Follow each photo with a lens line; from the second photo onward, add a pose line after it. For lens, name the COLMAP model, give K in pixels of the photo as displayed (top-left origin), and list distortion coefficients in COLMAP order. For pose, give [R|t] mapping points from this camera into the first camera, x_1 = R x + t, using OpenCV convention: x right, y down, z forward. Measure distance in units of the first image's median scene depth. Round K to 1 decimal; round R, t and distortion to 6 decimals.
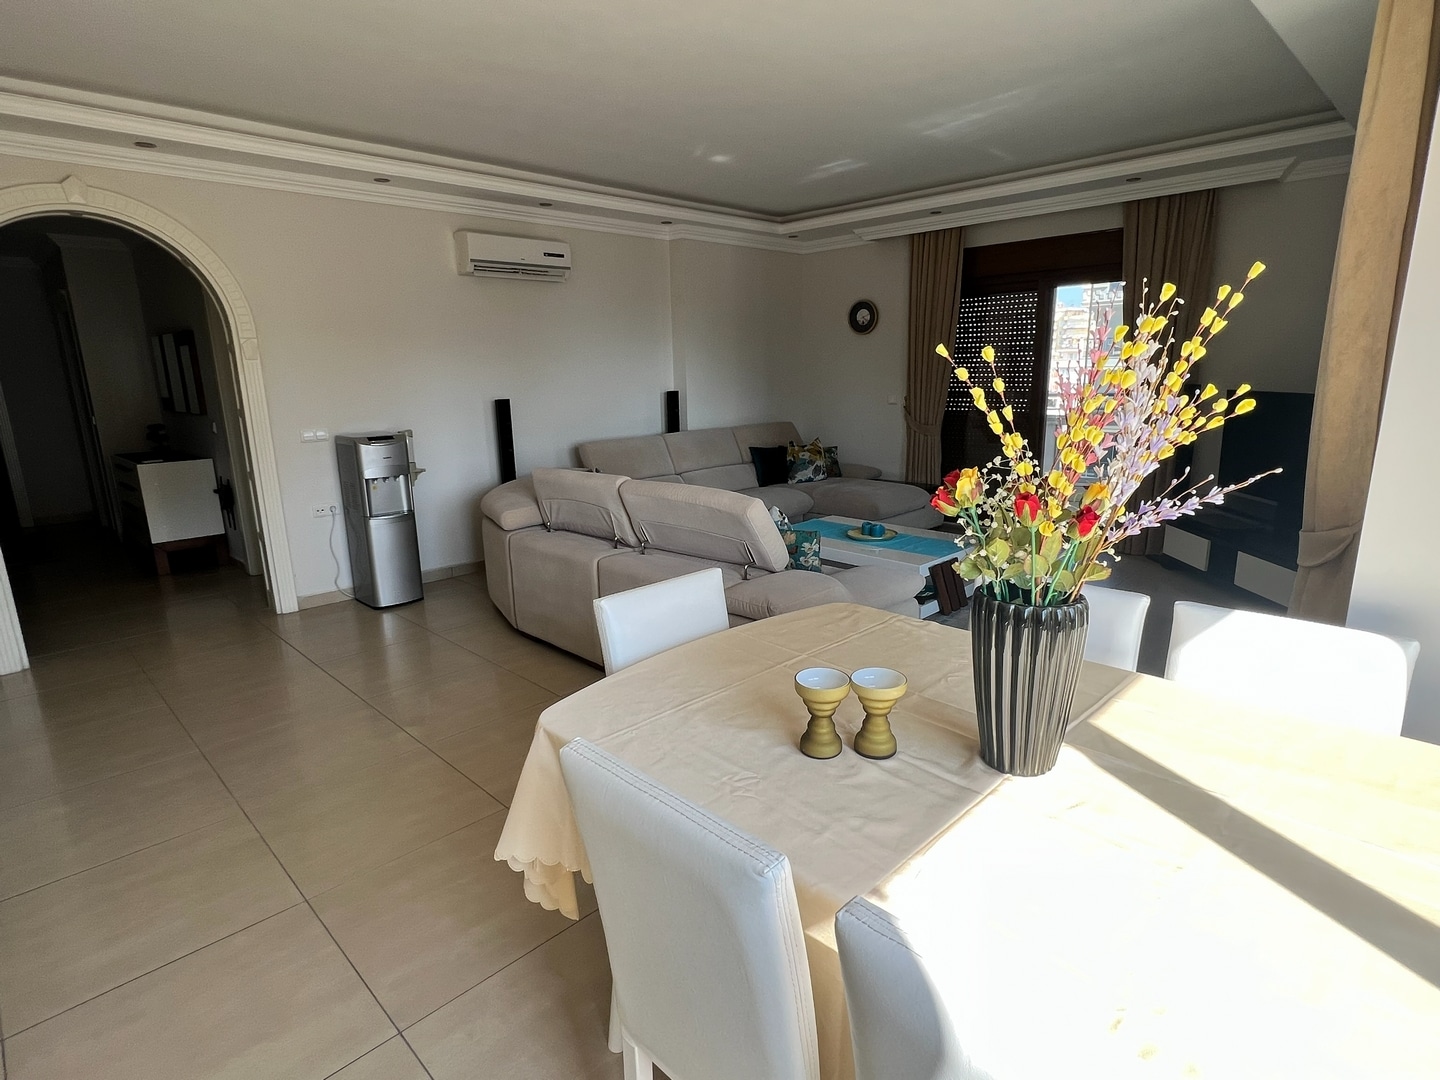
lens RADIAL K [[756.5, 0, 716.5], [0, 756.5, 543.7], [0, 0, 1]] dist [-0.003794, -0.000198]
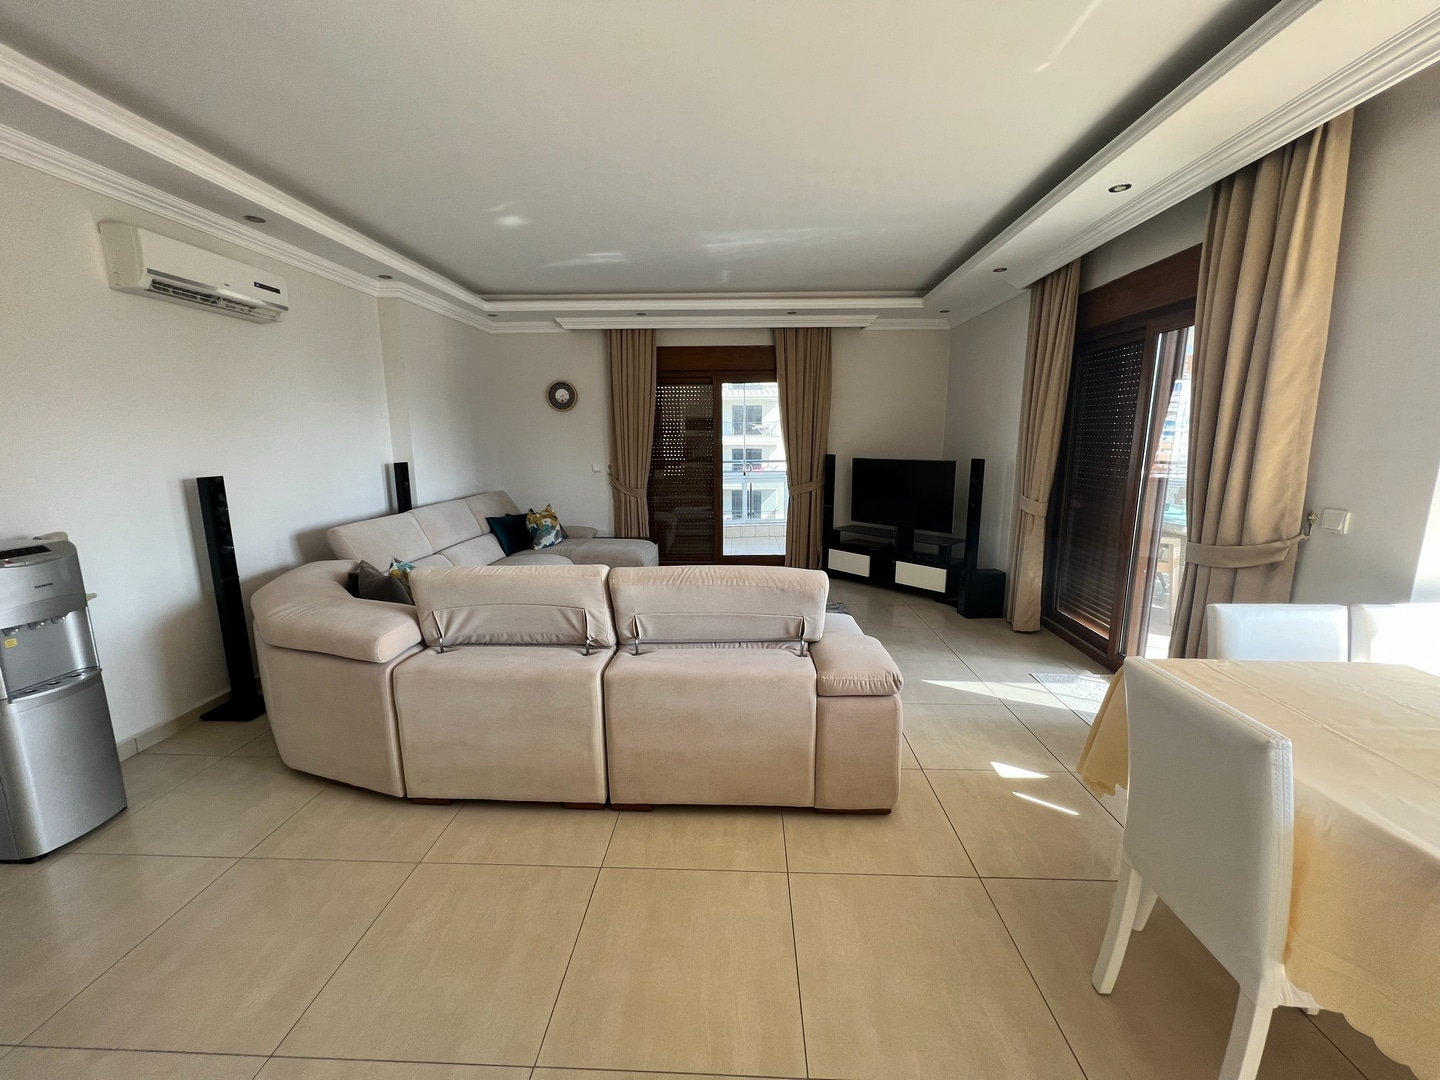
lens RADIAL K [[575.8, 0, 719.9], [0, 575.8, 541.9], [0, 0, 1]] dist [-0.001261, 0.000729]
pose [[0.735659, -0.103250, 0.669437, -0.258876], [0.141421, 0.989946, -0.002727, -0.054748], [-0.662425, 0.096679, 0.742864, 0.256736]]
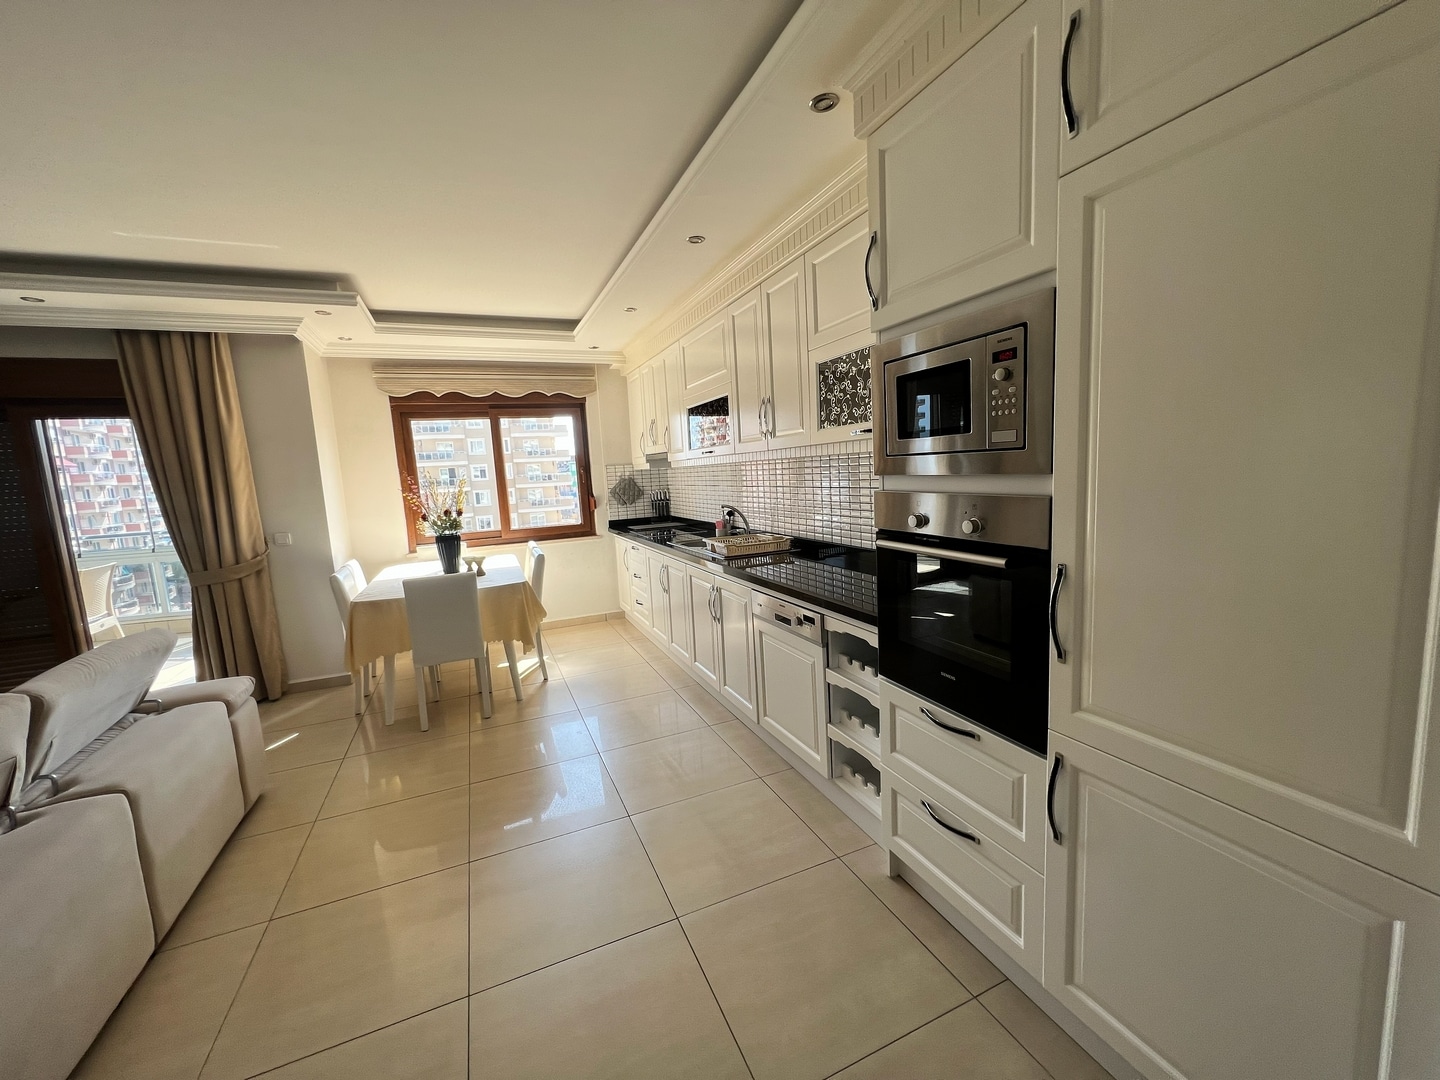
lens RADIAL K [[575.8, 0, 719.9], [0, 575.8, 541.9], [0, 0, 1]] dist [-0.001261, 0.000729]
pose [[-0.928896, 0.024420, 0.369534, -0.468078], [0.153504, 0.933459, 0.324176, -0.149263], [-0.337029, 0.357851, -0.870835, 0.669899]]
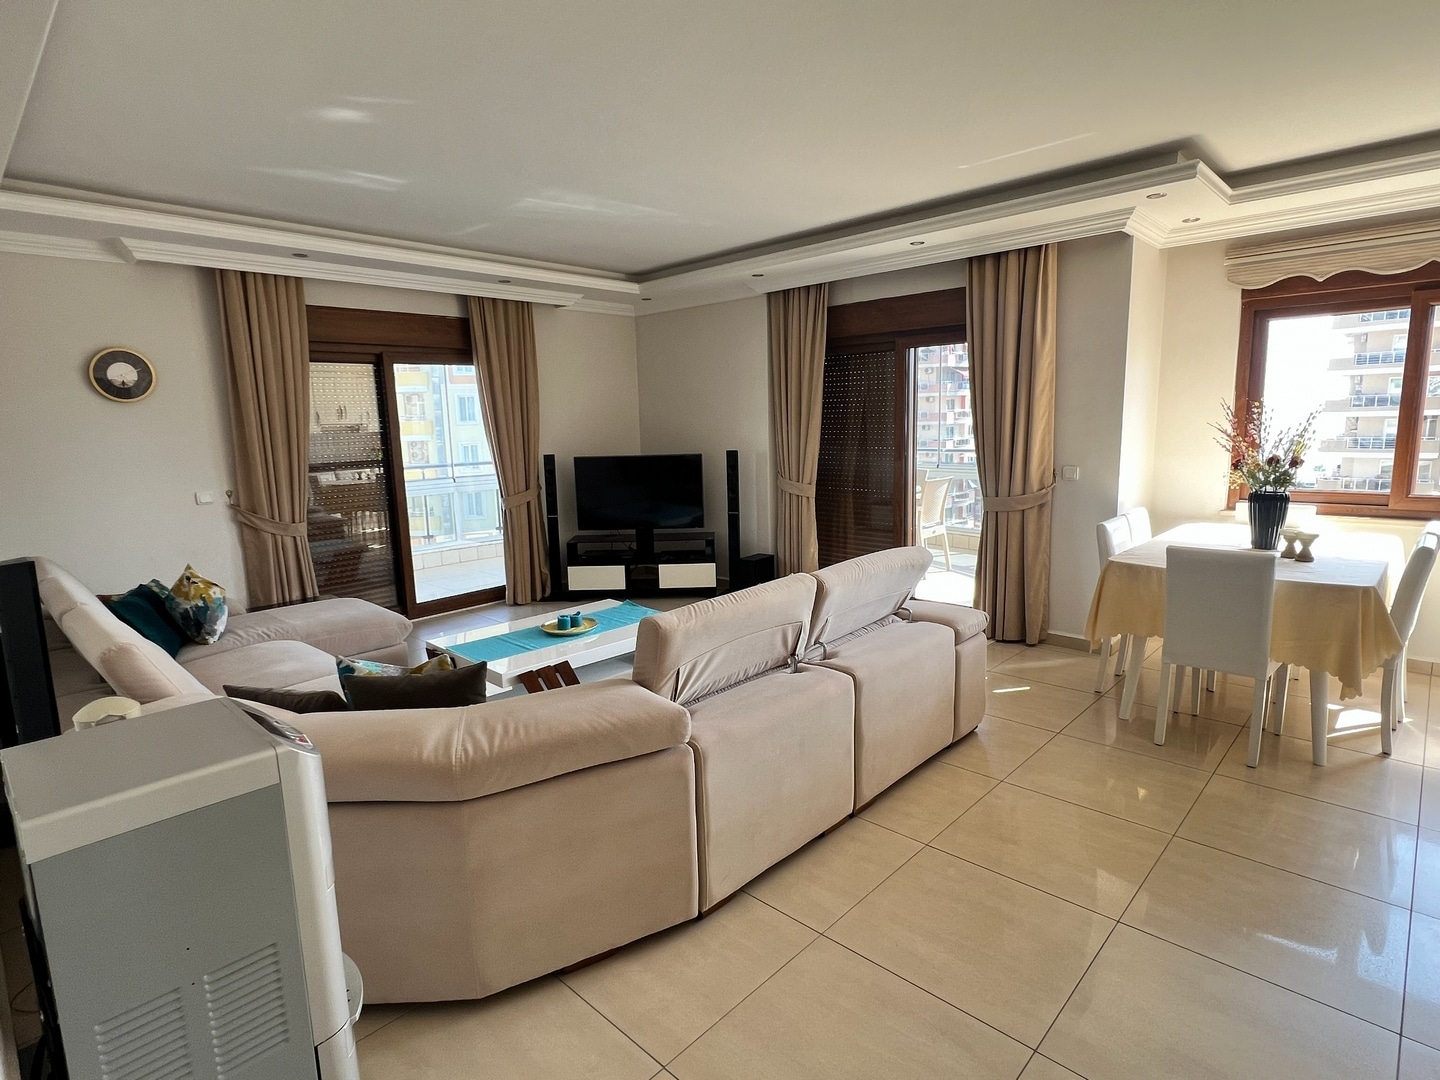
lens RADIAL K [[756.5, 0, 716.5], [0, 756.5, 543.7], [0, 0, 1]] dist [-0.003794, -0.000198]
pose [[-0.023288, -0.141651, 0.989643, -0.517274], [0.252202, 0.957062, 0.142923, -0.146783], [-0.967394, 0.252918, 0.013437, 0.618205]]
